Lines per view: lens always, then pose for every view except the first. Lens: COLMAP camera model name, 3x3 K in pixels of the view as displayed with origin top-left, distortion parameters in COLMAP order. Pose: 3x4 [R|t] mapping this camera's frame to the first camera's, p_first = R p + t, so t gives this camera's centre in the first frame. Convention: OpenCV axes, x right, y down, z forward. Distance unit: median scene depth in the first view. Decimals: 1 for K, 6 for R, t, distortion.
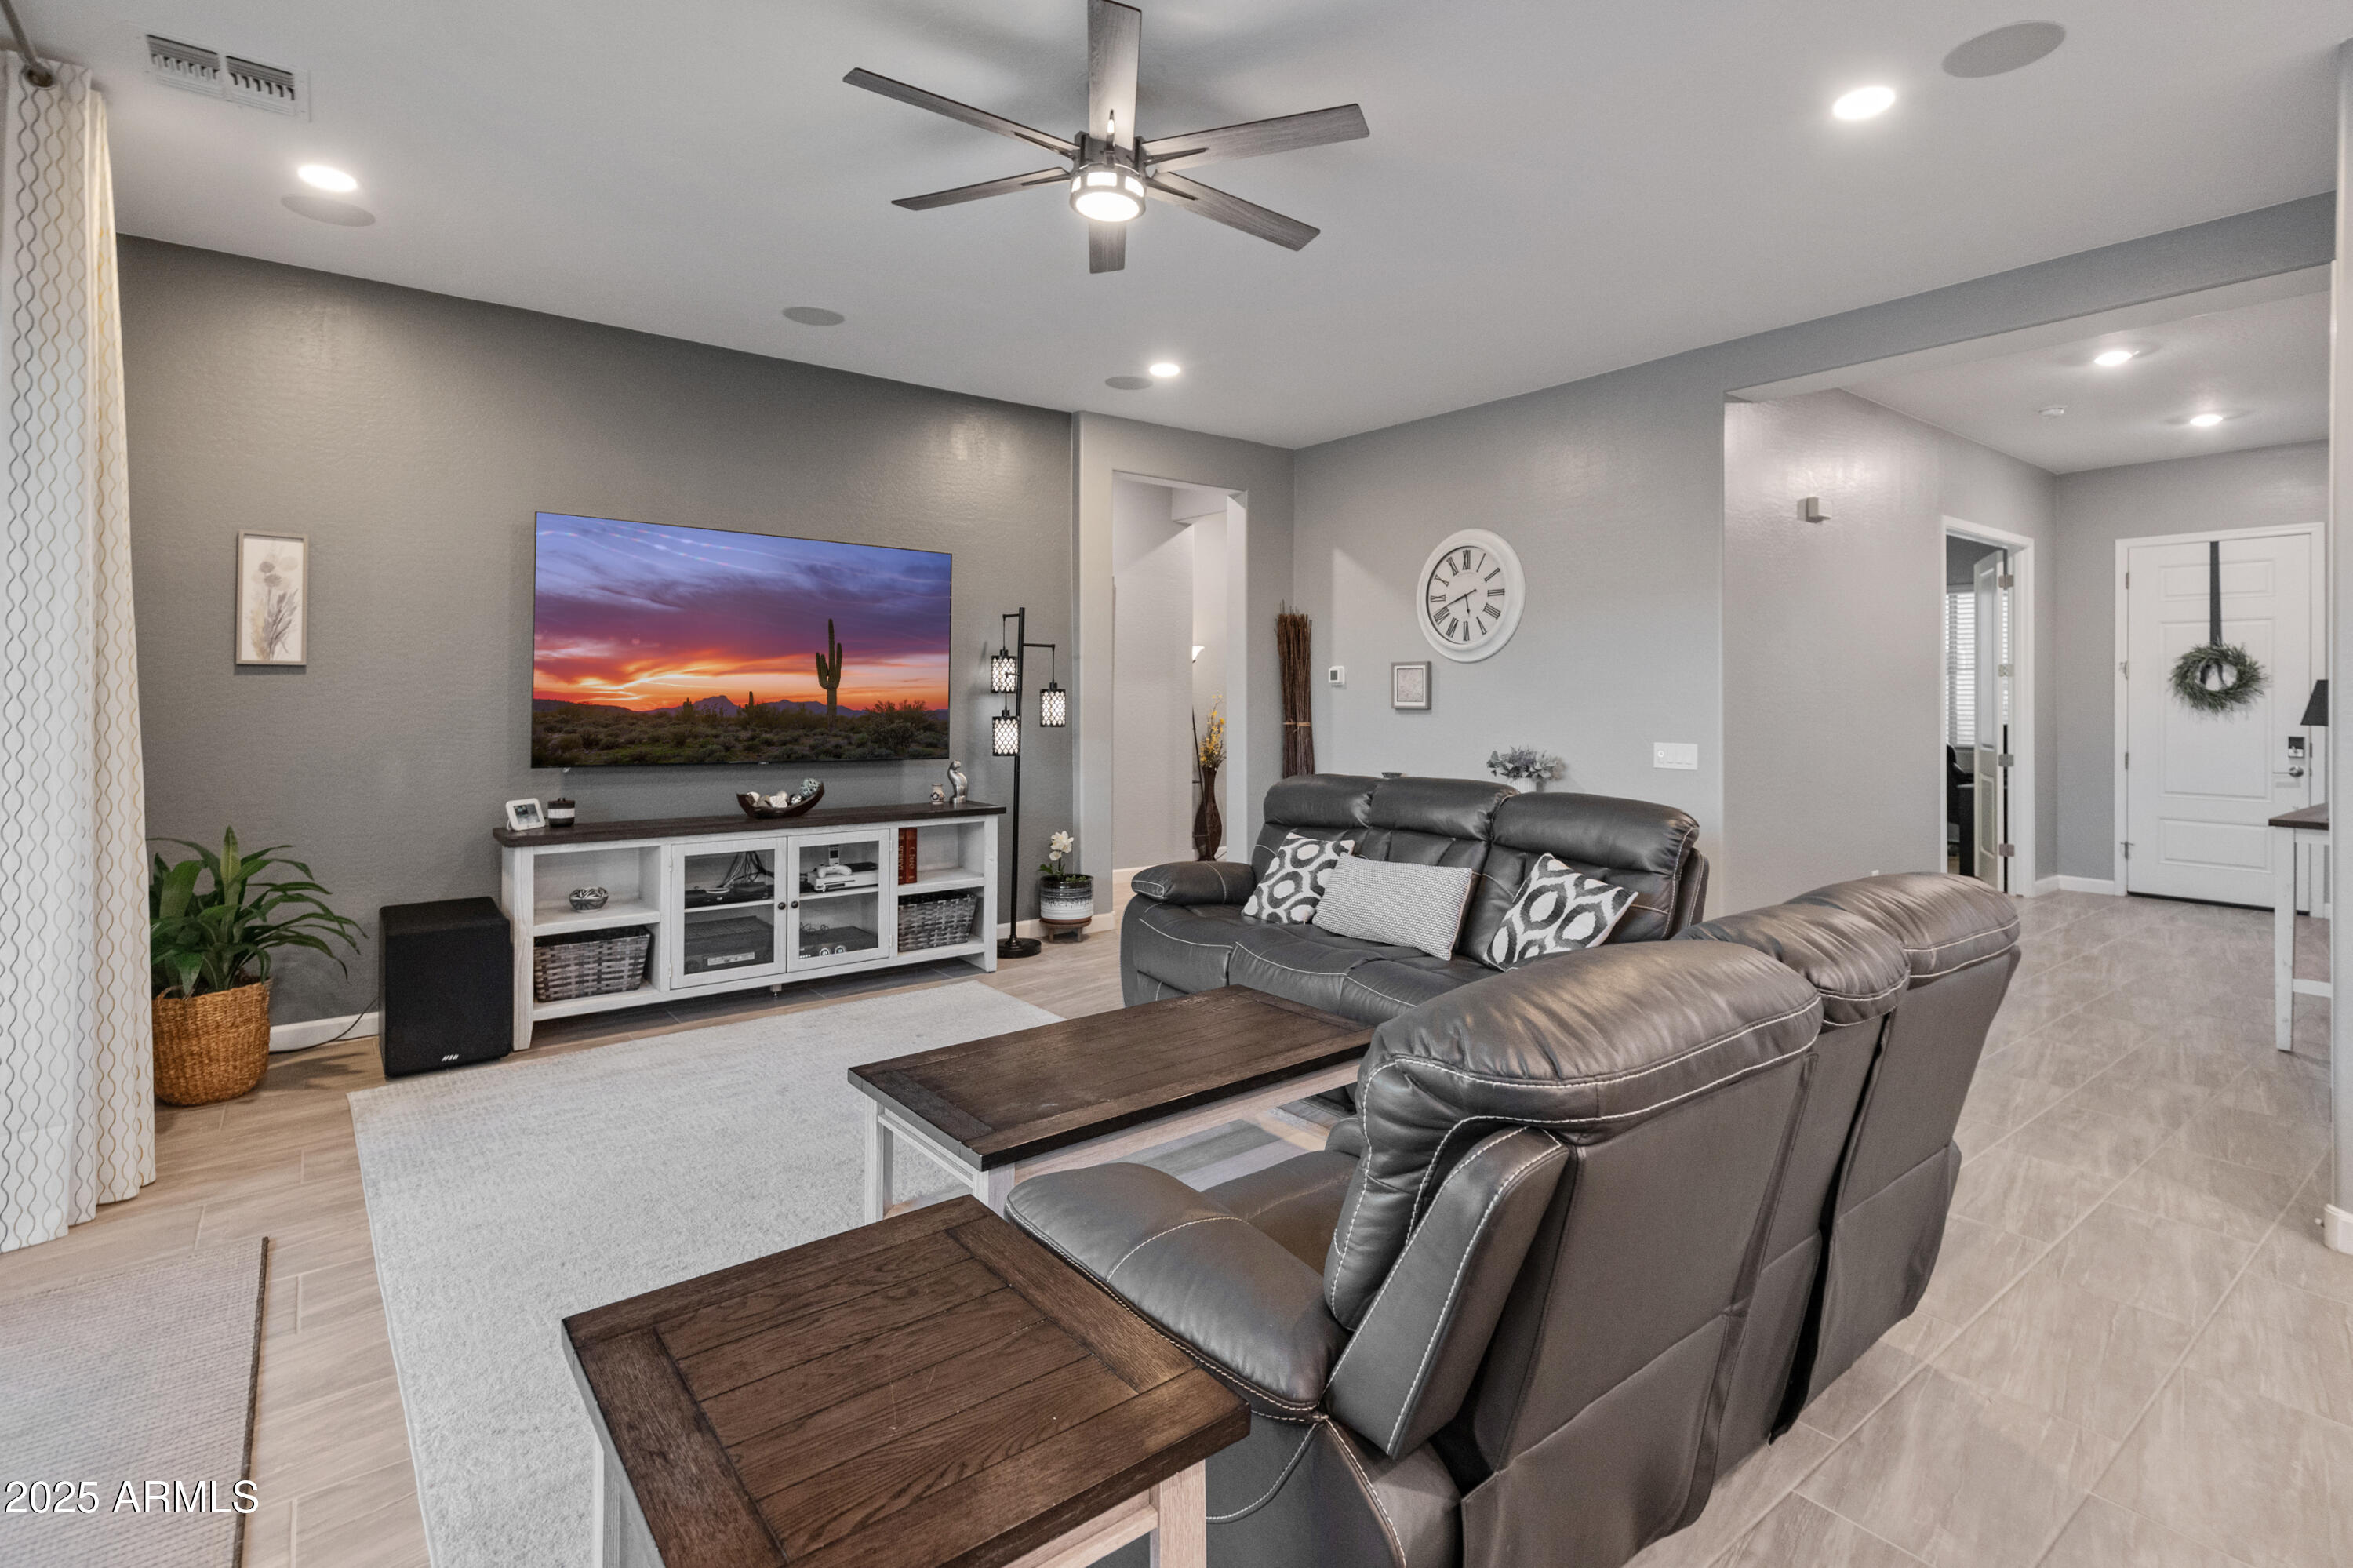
lens RADIAL K [[1105.0, 0, 1202.9], [0, 1105.0, 704.9], [0, 0, 1]] dist [0.007498, -0.001722]
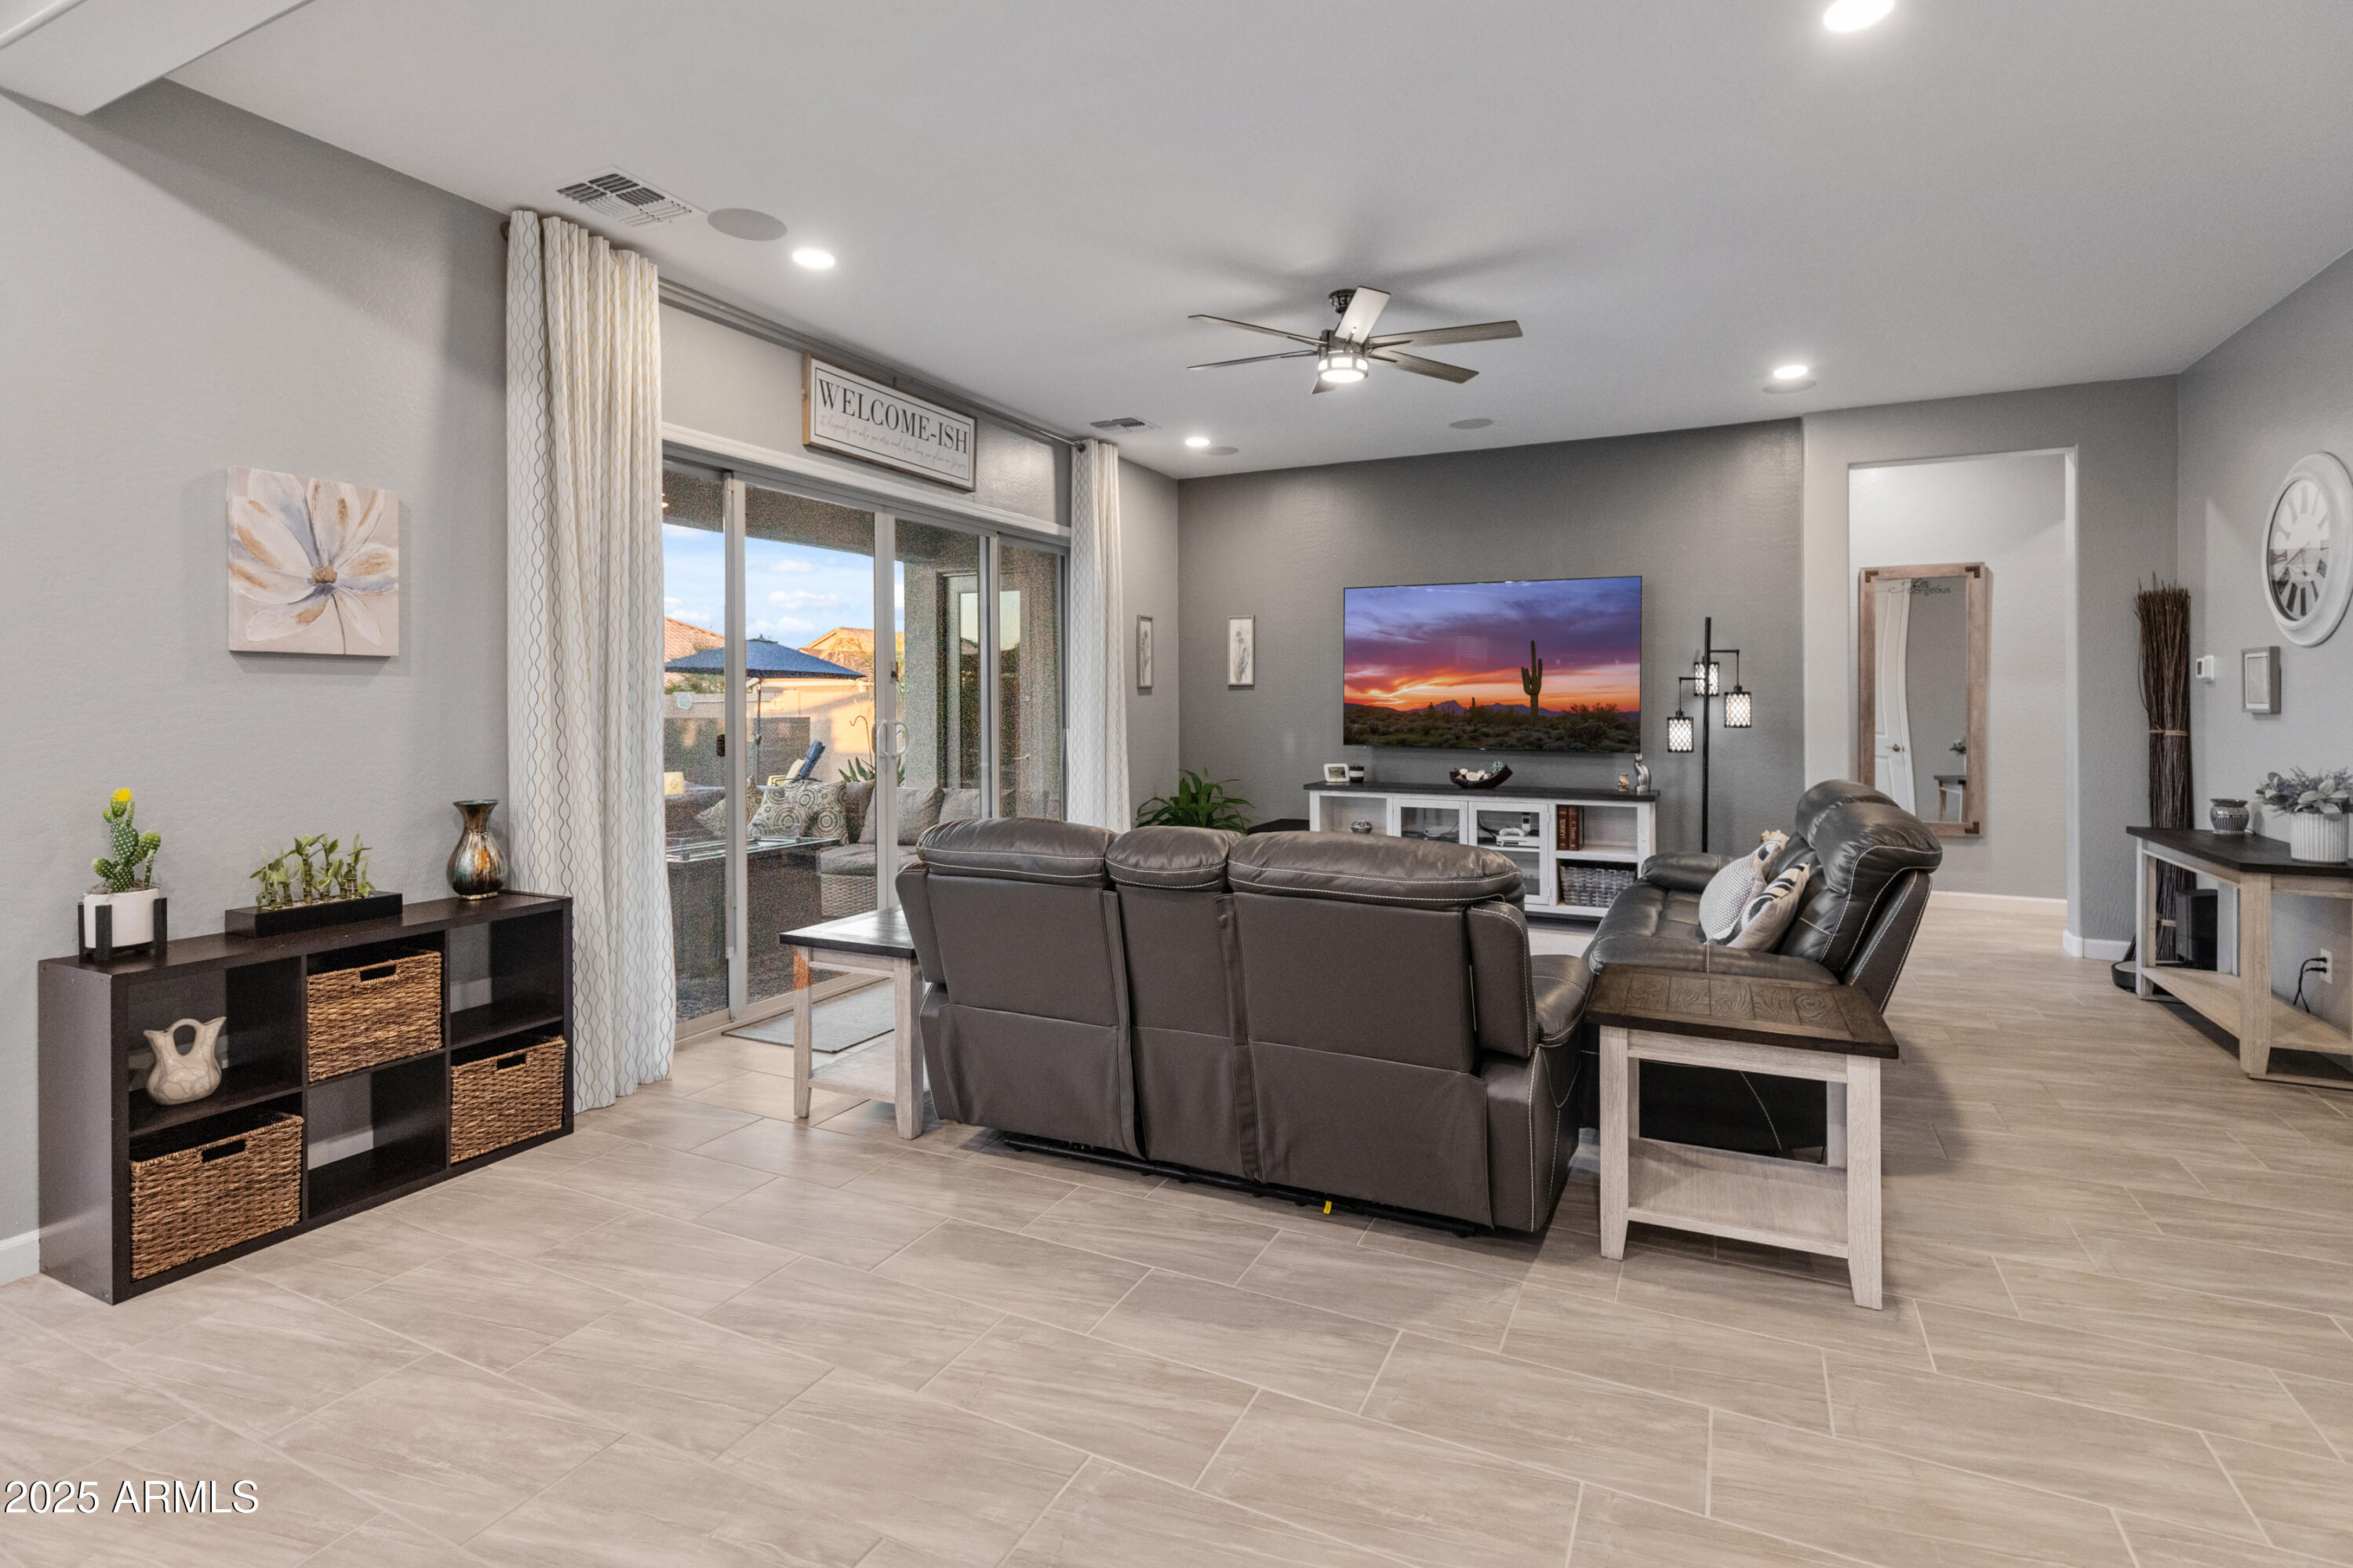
lens RADIAL K [[1105.0, 0, 1208.9], [0, 1105.0, 707.2], [0, 0, 1]] dist [0.007498, -0.001722]
pose [[0.445540, 0.000677, -0.895262, 0.672819], [-0.001940, 0.999998, -0.000210, 0.001547], [0.895260, 0.001830, 0.445540, 0.086785]]
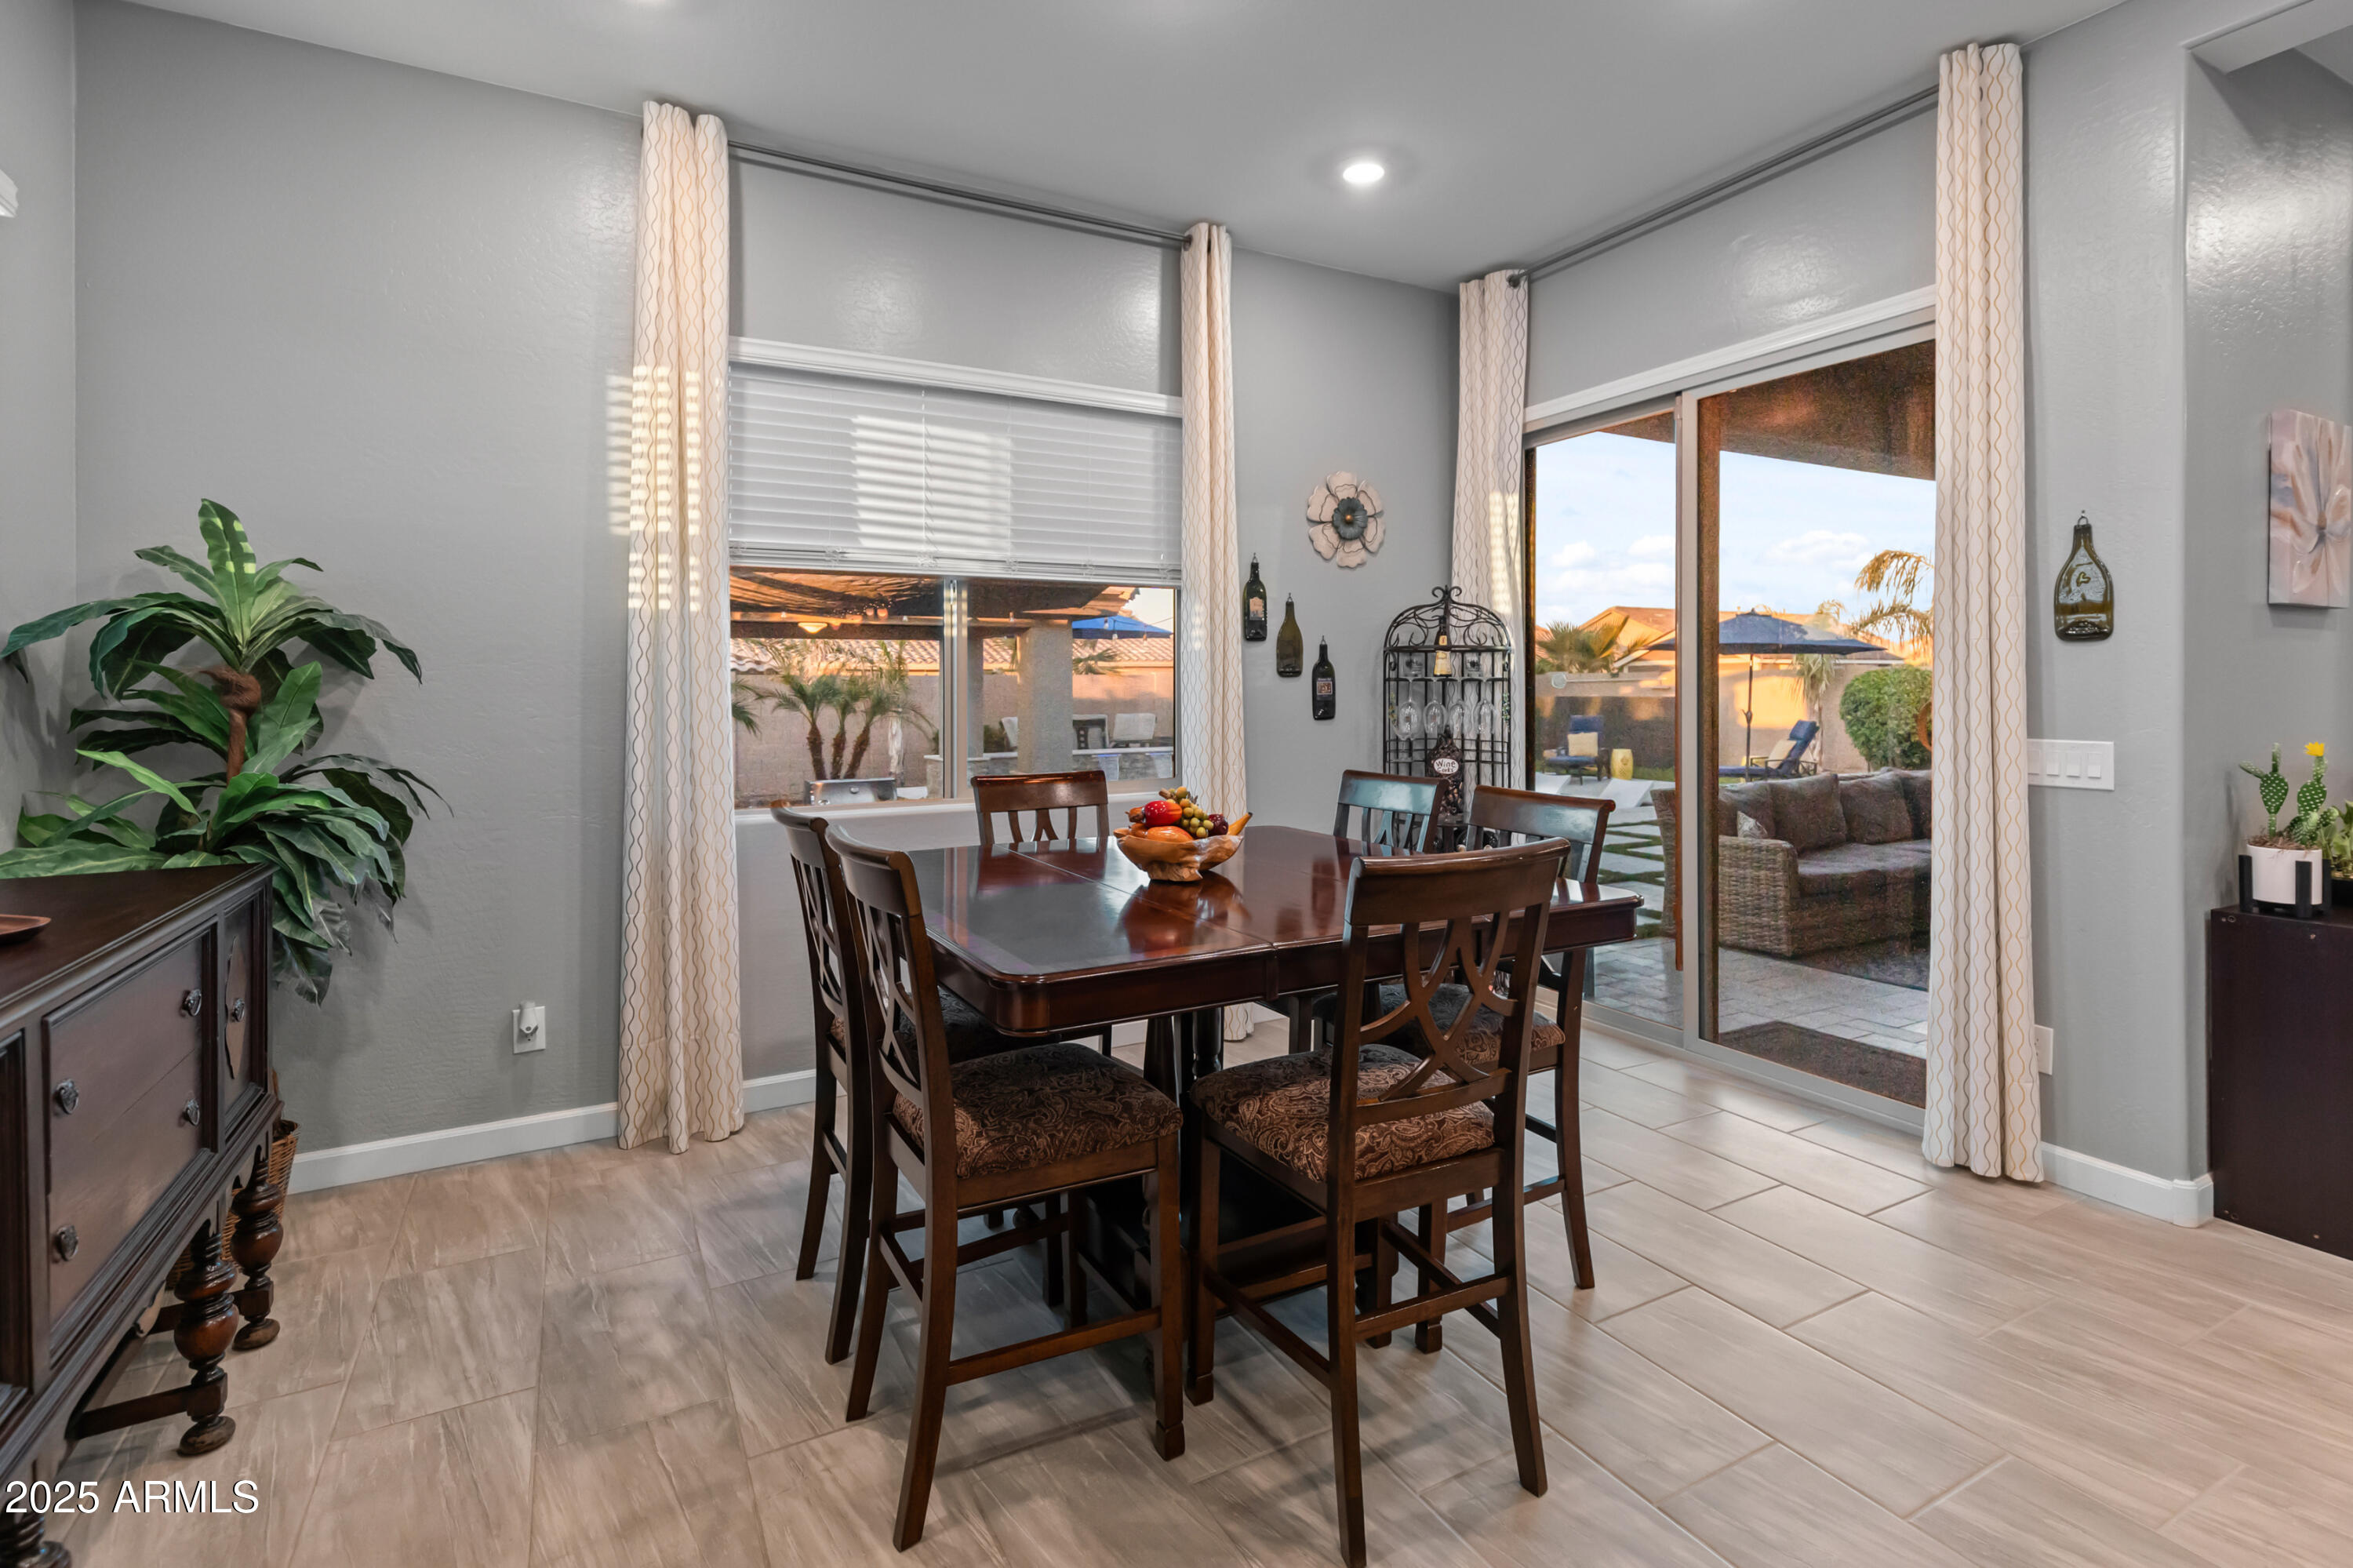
lens RADIAL K [[1105.0, 0, 1193.6], [0, 1105.0, 681.2], [0, 0, 1]] dist [0.007498, -0.001722]
pose [[-0.156957, -0.007198, -0.987579, 0.561487], [-0.003960, 0.999970, -0.006659, 0.017360], [0.987598, 0.002866, -0.156980, -0.560556]]
